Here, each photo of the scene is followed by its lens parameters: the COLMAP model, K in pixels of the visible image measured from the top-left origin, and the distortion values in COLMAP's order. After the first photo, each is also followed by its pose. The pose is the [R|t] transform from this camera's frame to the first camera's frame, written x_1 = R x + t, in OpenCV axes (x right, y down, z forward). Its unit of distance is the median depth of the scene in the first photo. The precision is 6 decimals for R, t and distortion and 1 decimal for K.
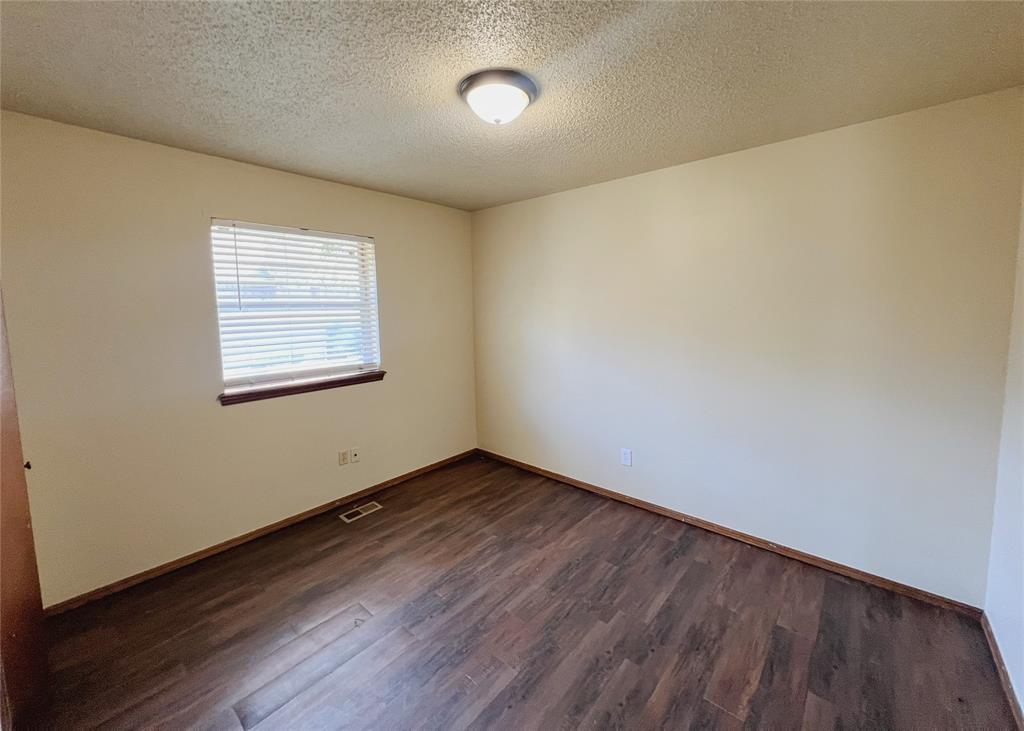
lens RADIAL K [[409.9, 0, 508.6], [0, 409.9, 343.9], [0, 0, 1]] dist [-0.000896, 0.000013]
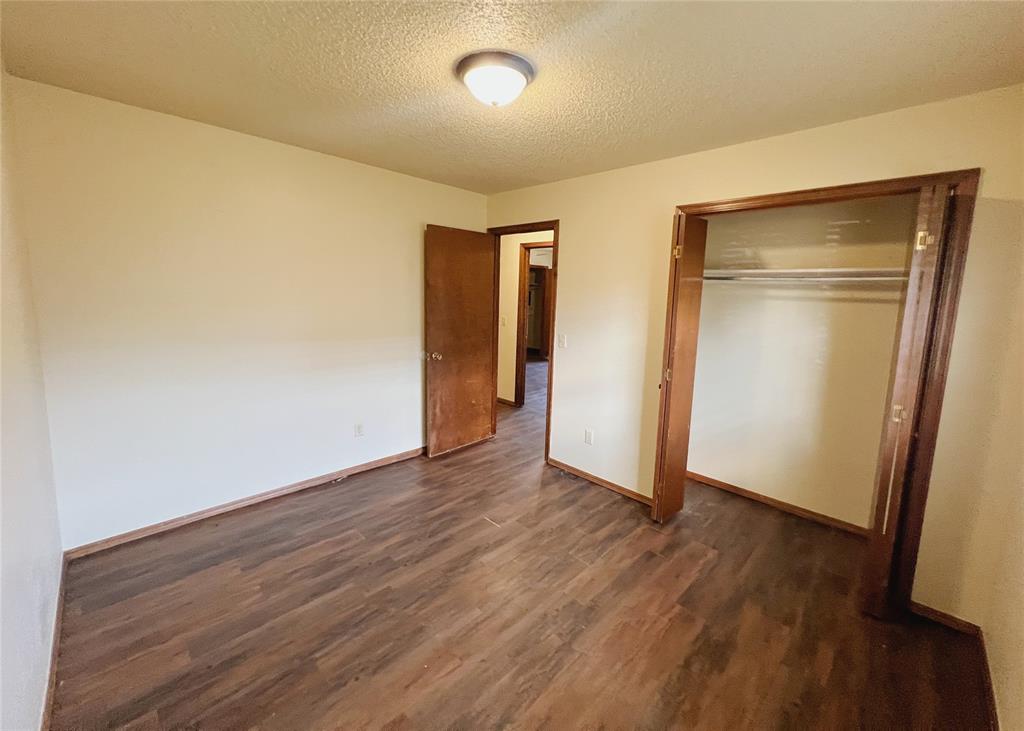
lens RADIAL K [[409.9, 0, 508.6], [0, 409.9, 343.9], [0, 0, 1]] dist [-0.000896, 0.000013]
pose [[-0.997839, -0.027676, 0.059591, -0.109892], [-0.014238, 0.976489, 0.215097, -0.157661], [-0.064143, 0.213784, -0.974773, 1.754020]]
